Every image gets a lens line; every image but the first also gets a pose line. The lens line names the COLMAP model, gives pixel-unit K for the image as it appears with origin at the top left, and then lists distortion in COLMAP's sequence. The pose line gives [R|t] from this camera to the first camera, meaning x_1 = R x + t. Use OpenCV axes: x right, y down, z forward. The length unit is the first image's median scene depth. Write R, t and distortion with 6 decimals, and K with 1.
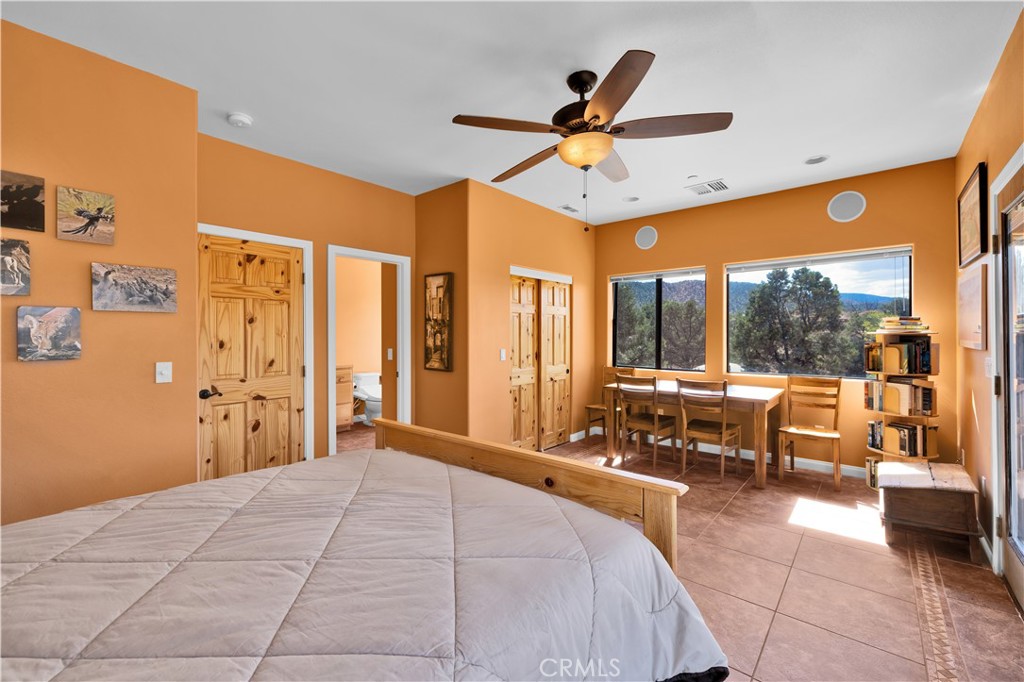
lens RADIAL K [[433.6, 0, 509.0], [0, 433.6, 334.8], [0, 0, 1]] dist [0.001317, 0.000169]
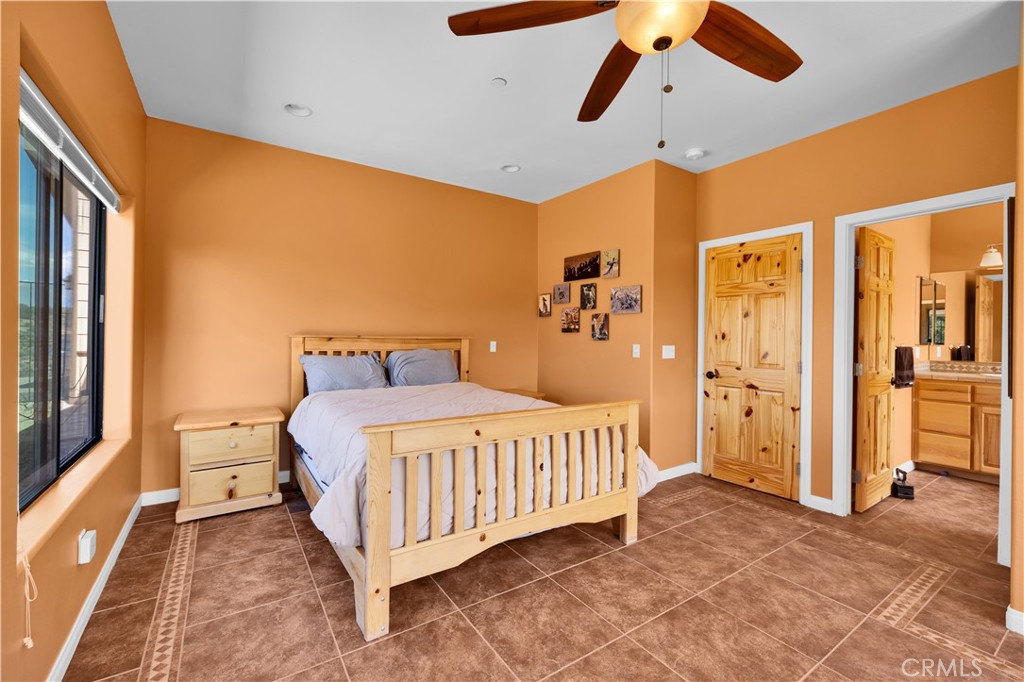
lens RADIAL K [[433.6, 0, 510.1], [0, 433.6, 336.5], [0, 0, 1]] dist [0.001317, 0.000169]
pose [[-0.281000, 0.002785, -0.959704, 0.633317], [-0.009513, 0.999939, 0.005687, 0.021822], [0.959661, 0.010728, -0.280956, 0.744963]]
